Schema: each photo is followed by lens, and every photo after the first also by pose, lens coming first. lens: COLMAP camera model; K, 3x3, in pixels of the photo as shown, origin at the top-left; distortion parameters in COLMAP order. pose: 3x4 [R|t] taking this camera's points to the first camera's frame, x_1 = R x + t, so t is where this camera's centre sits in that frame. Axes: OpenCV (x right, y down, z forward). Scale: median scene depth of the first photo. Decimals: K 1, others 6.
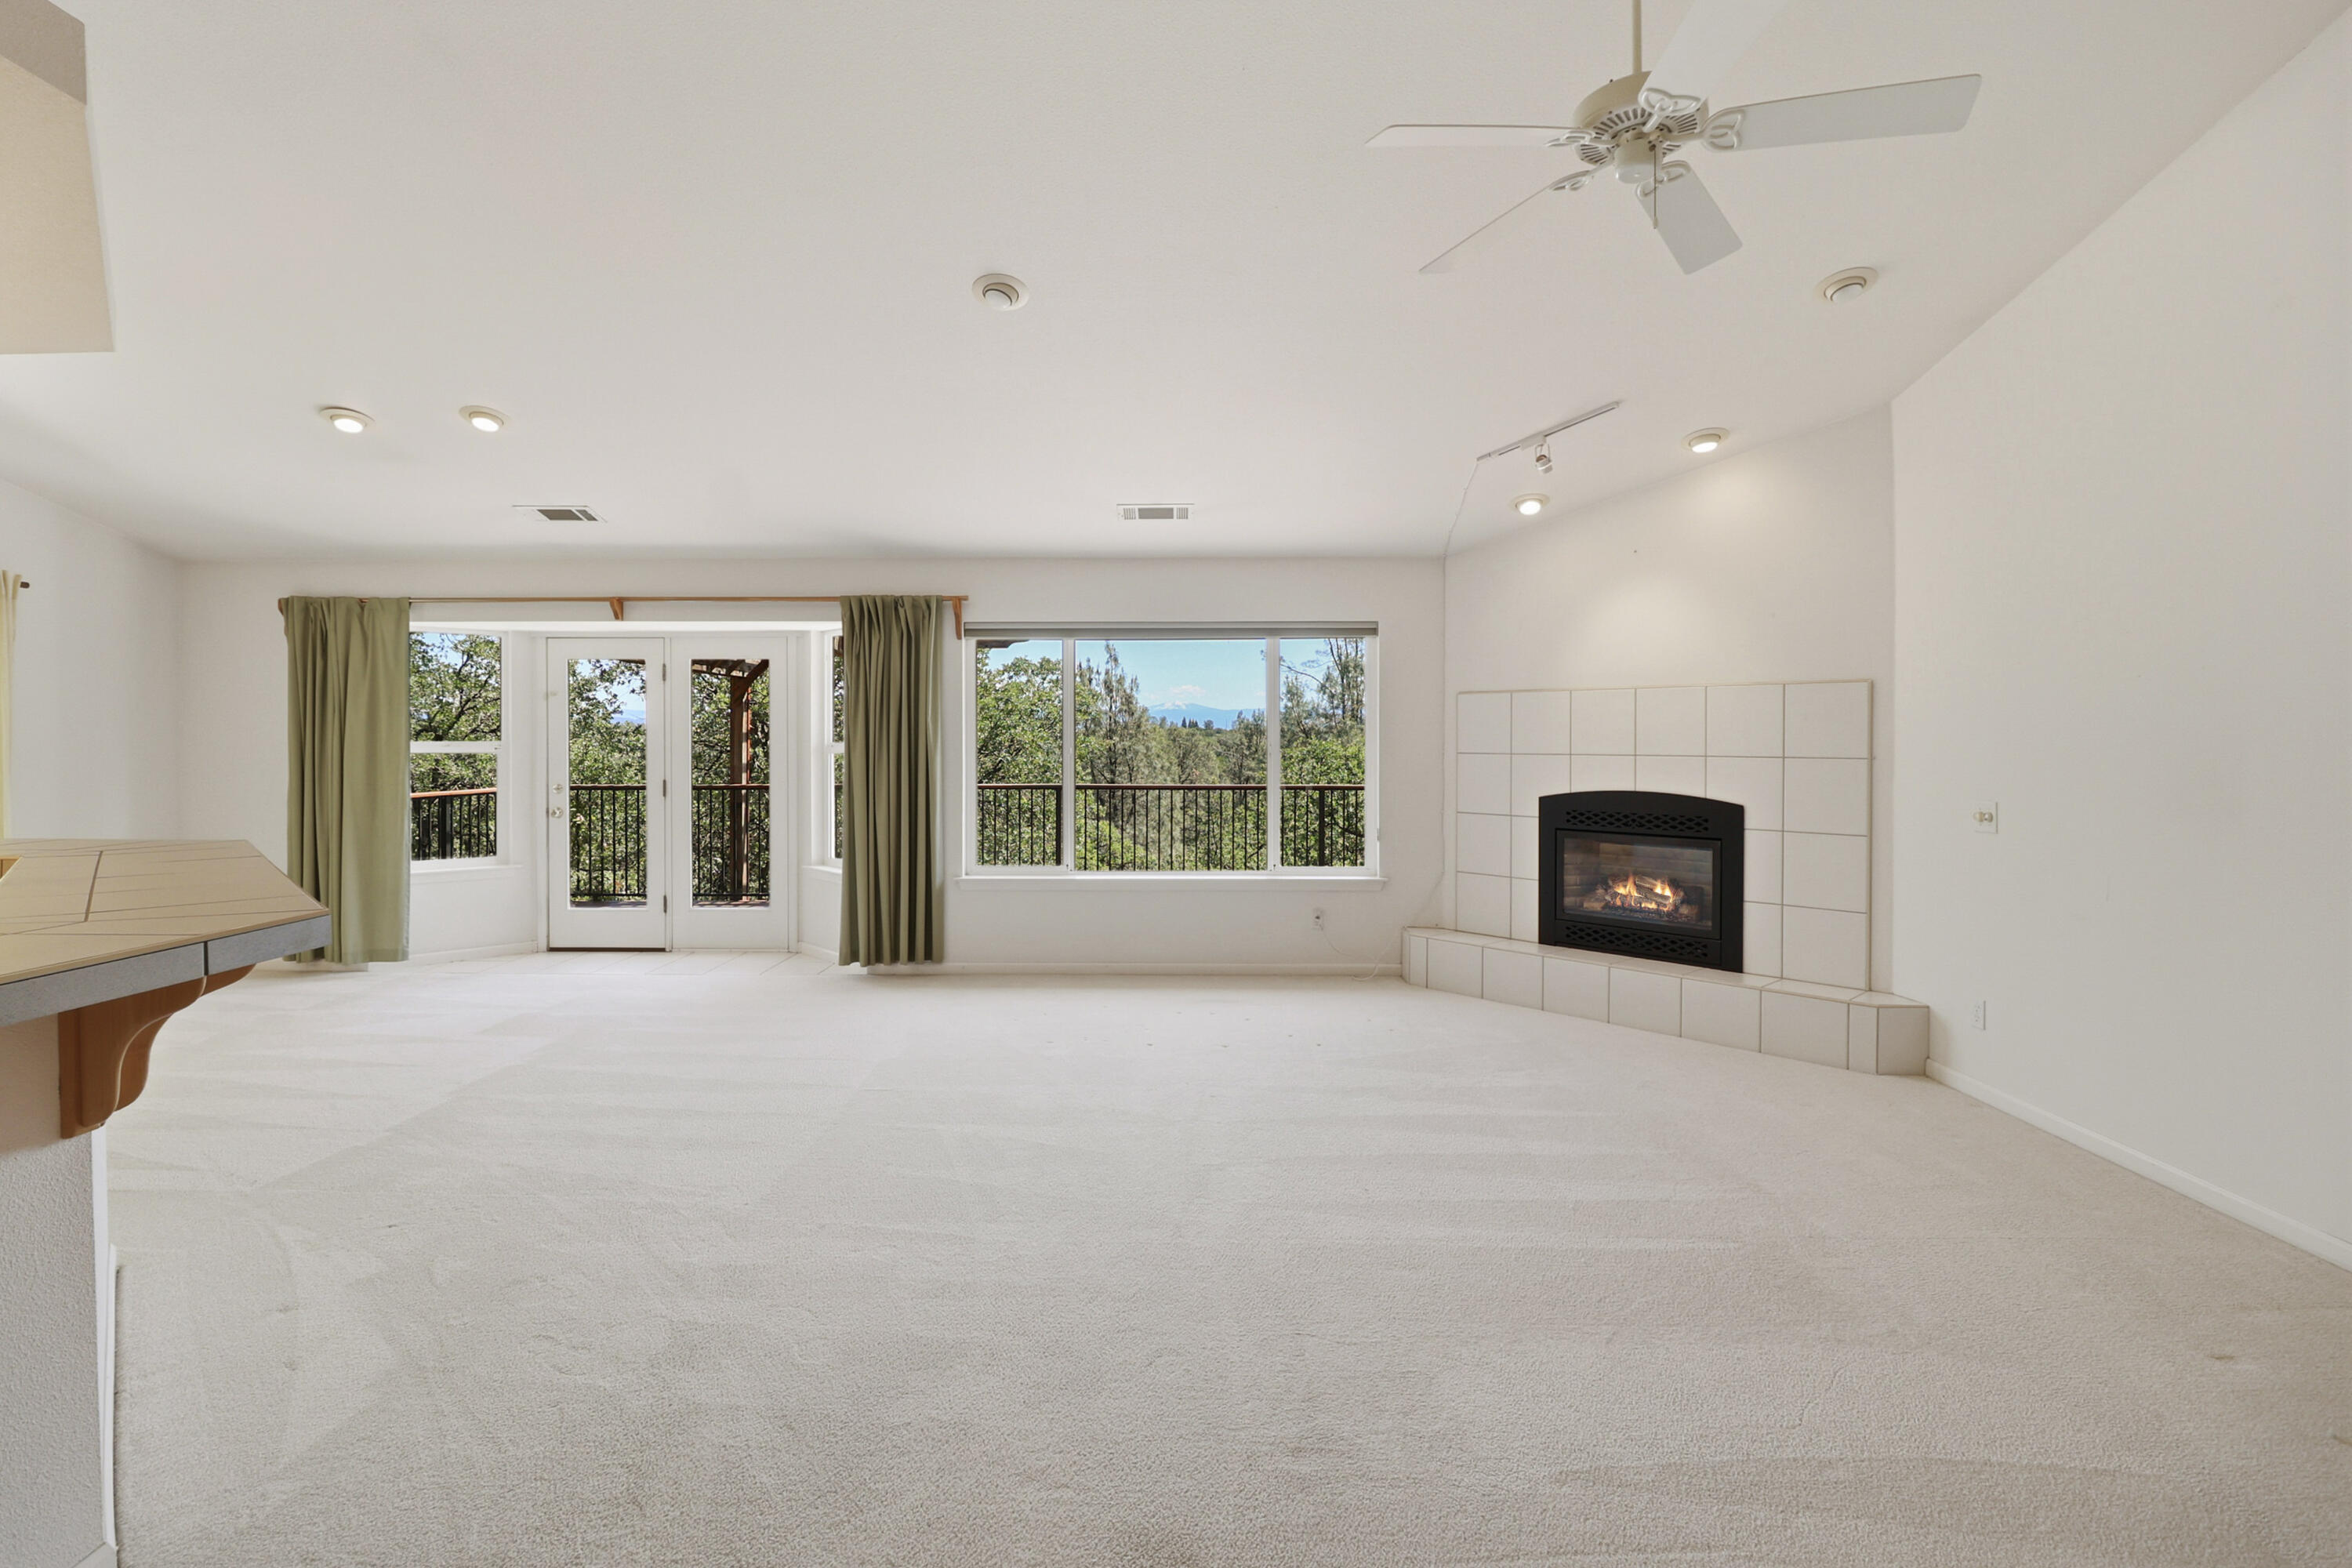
lens RADIAL K [[1083.9, 0, 1170.3], [0, 1083.9, 748.2], [0, 0, 1]] dist [0.002816, -0.012899]
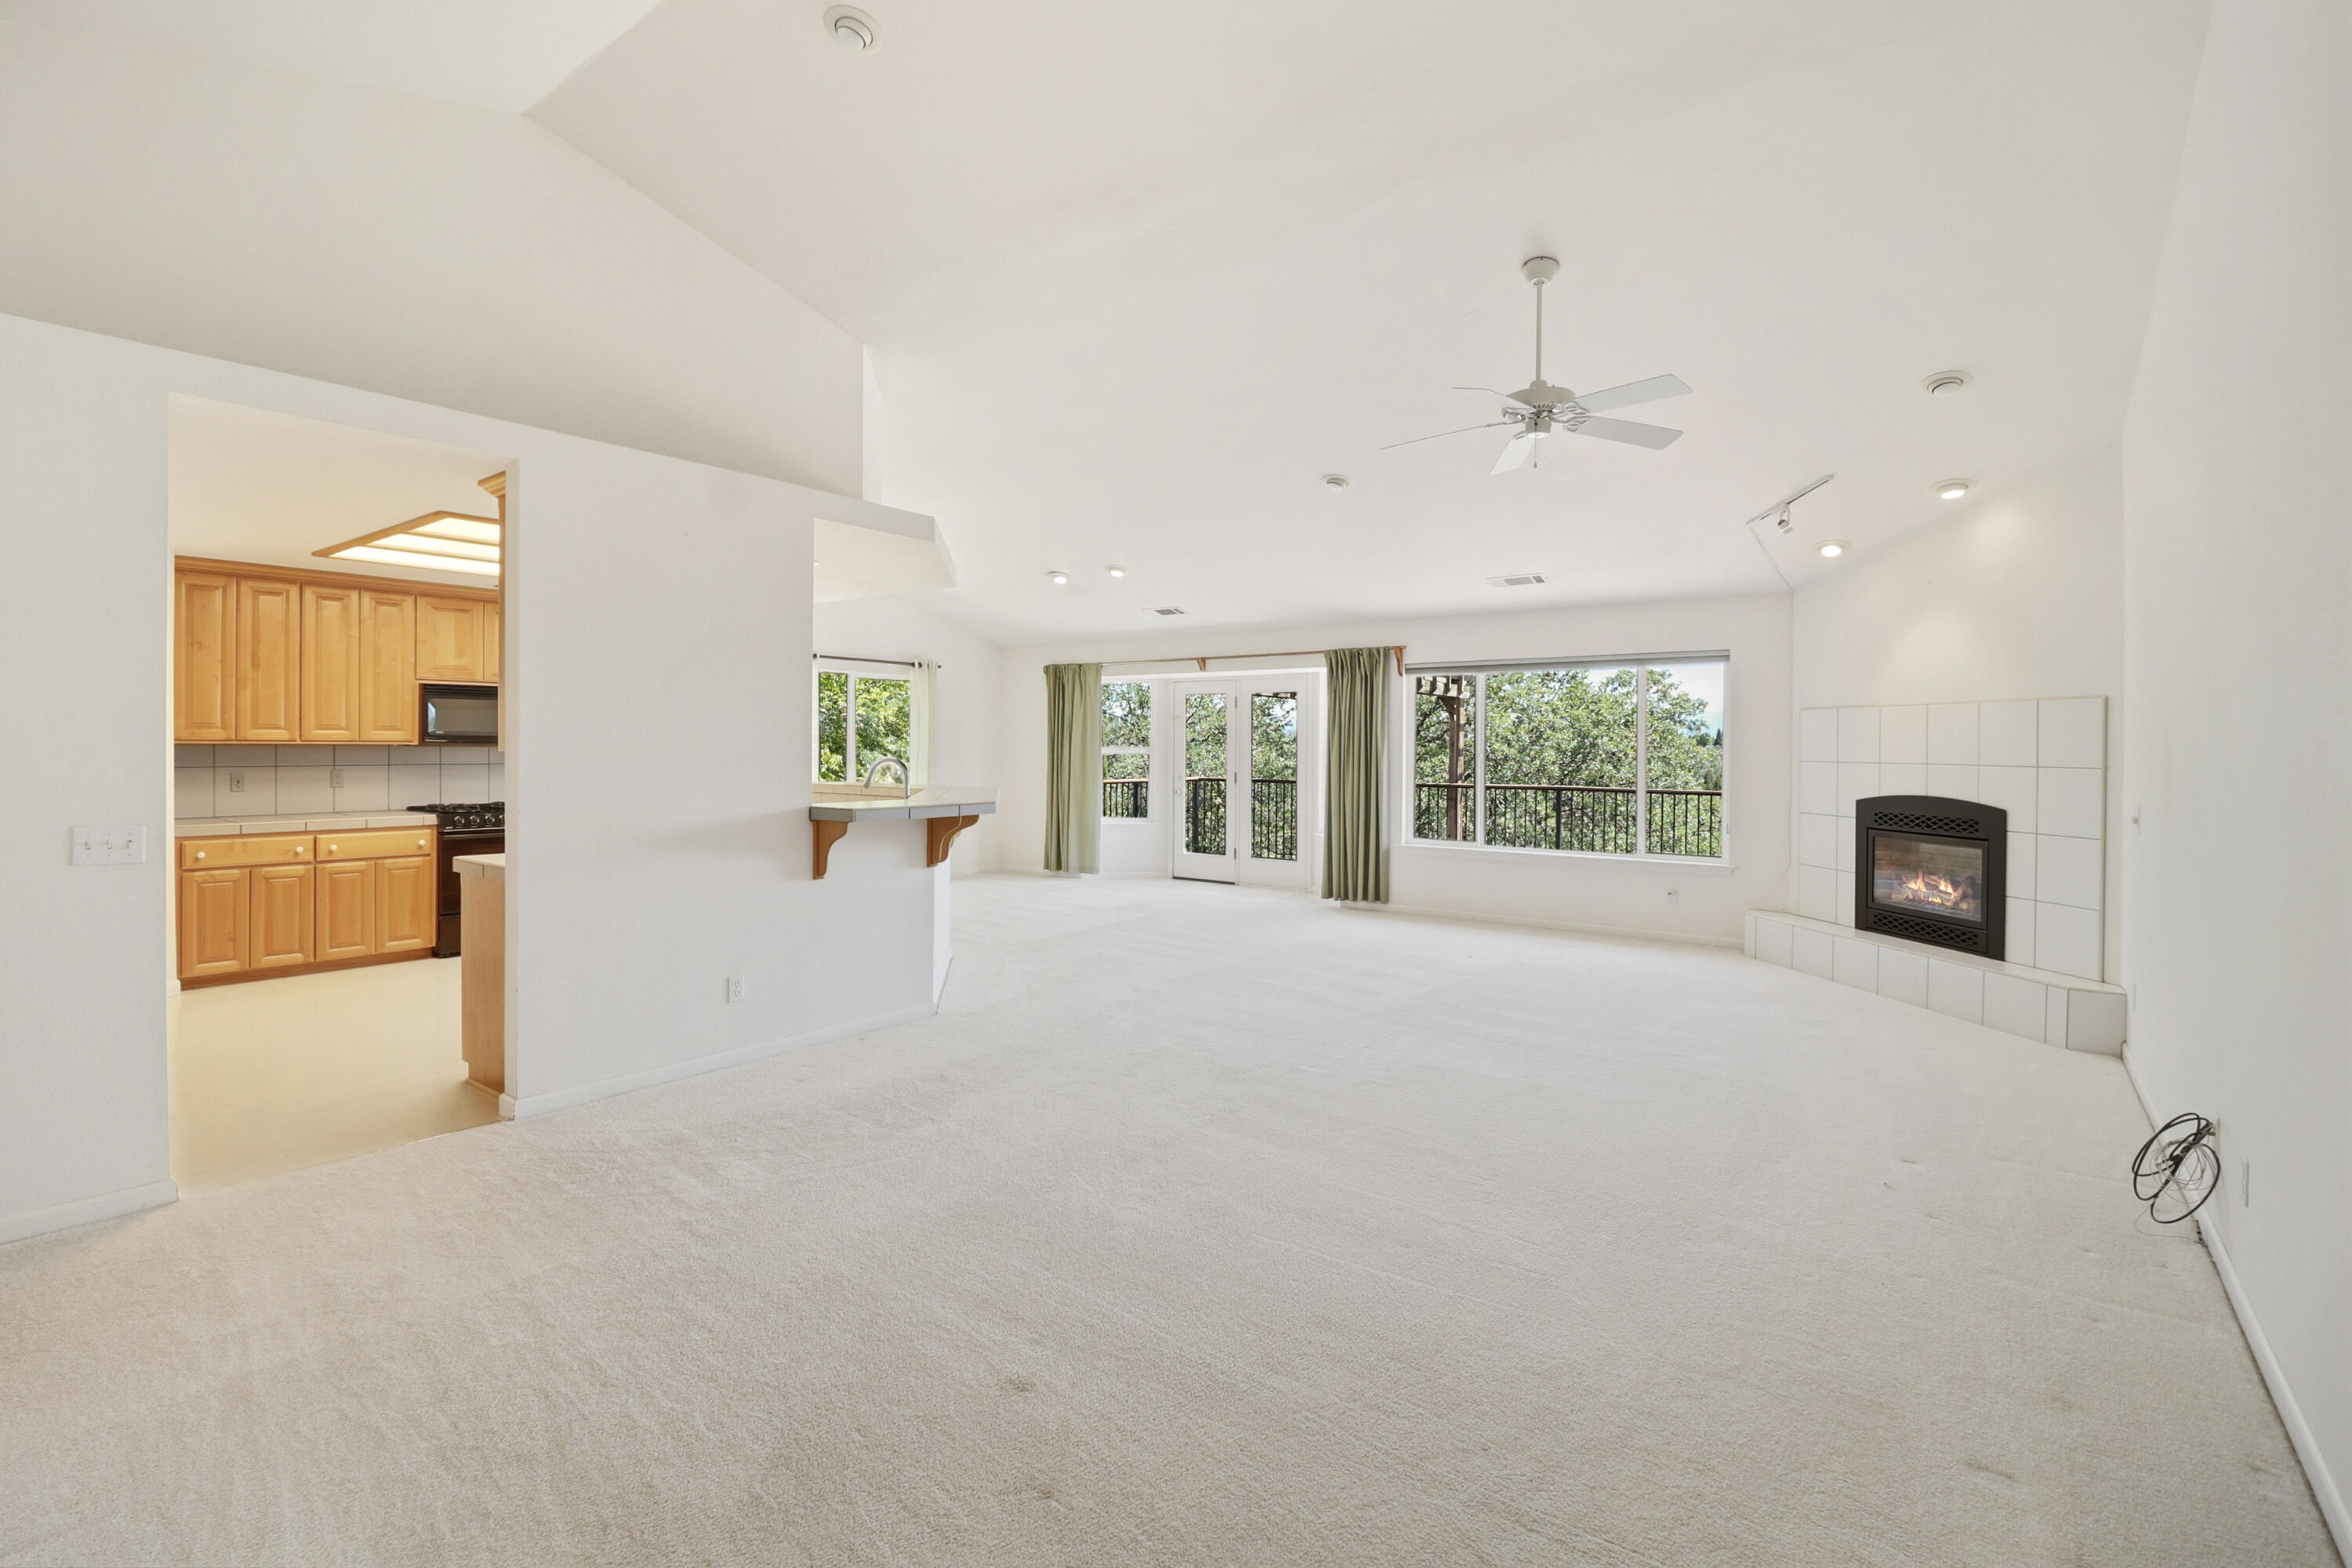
lens RADIAL K [[1083.9, 0, 1170.3], [0, 1083.9, 748.2], [0, 0, 1]] dist [0.002816, -0.012899]
pose [[0.807873, 0.006000, -0.589327, 0.404507], [-0.011180, 0.999924, -0.005145, 0.004285], [0.589251, 0.010745, 0.807878, -0.327684]]
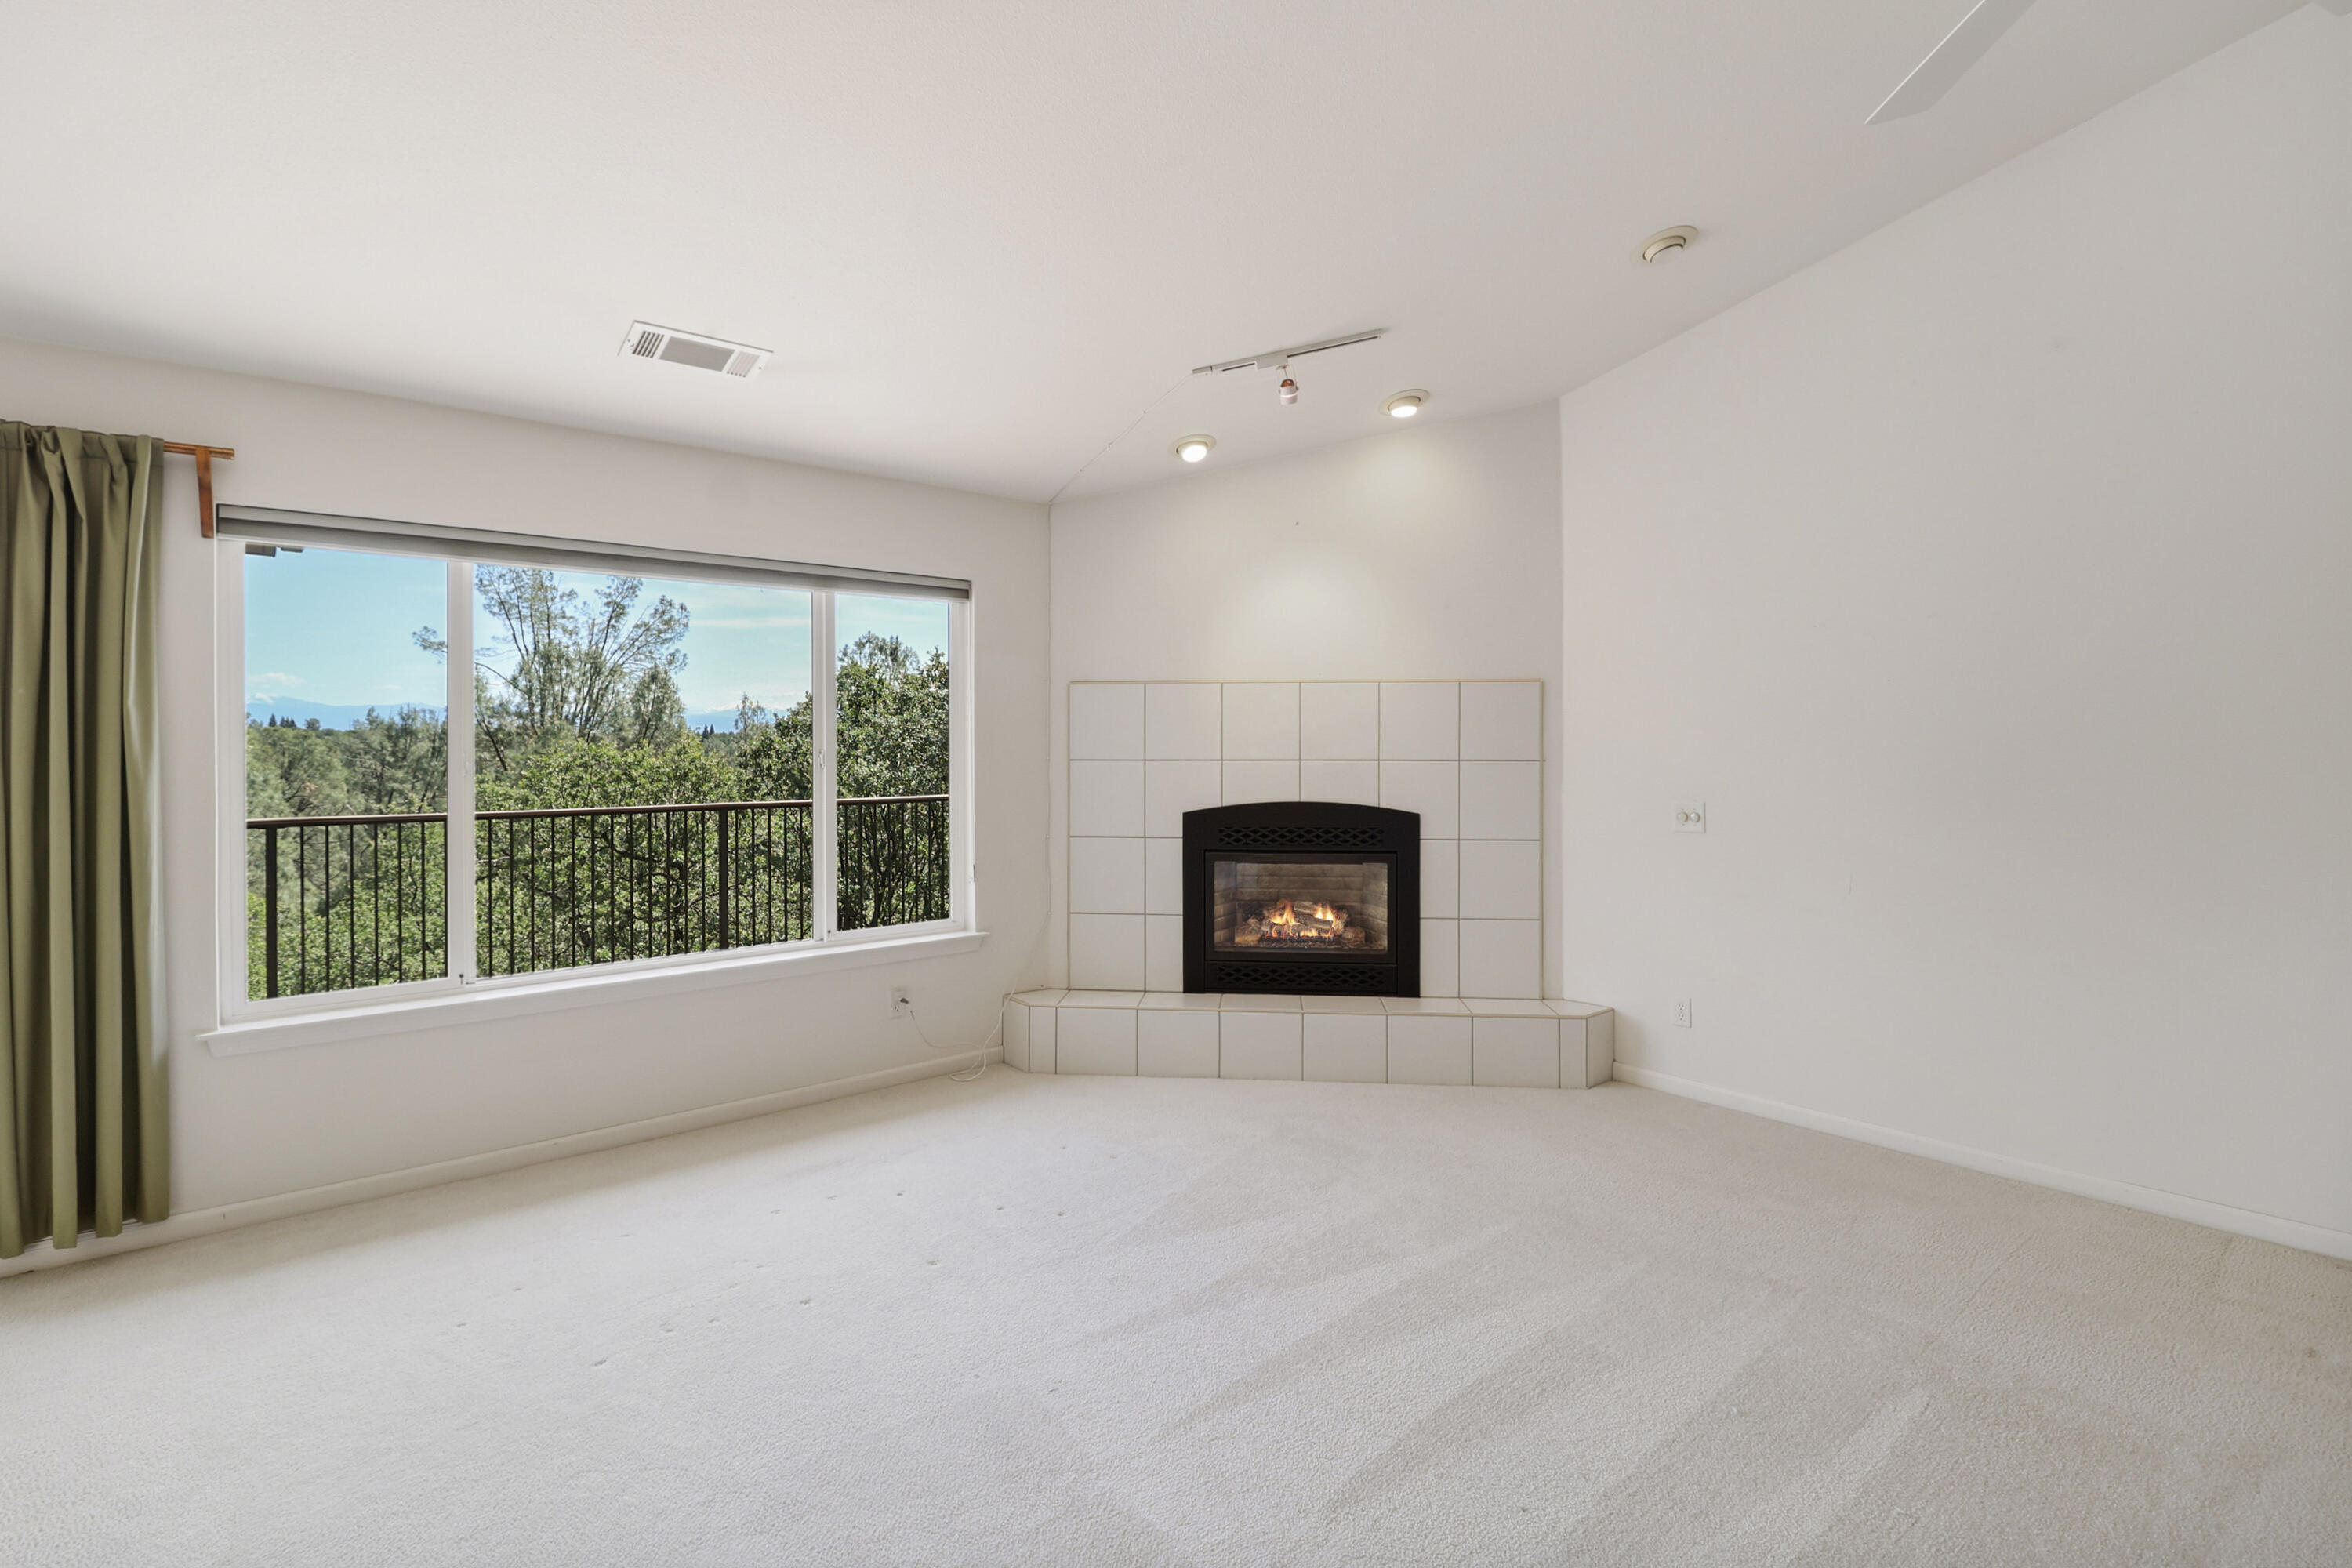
lens RADIAL K [[1083.9, 0, 1170.3], [0, 1083.9, 748.2], [0, 0, 1]] dist [0.002816, -0.012899]
pose [[0.759130, -0.007045, 0.650901, -0.185125], [0.008450, 0.999964, 0.000967, -0.004204], [-0.650884, 0.004766, 0.759162, 0.367111]]
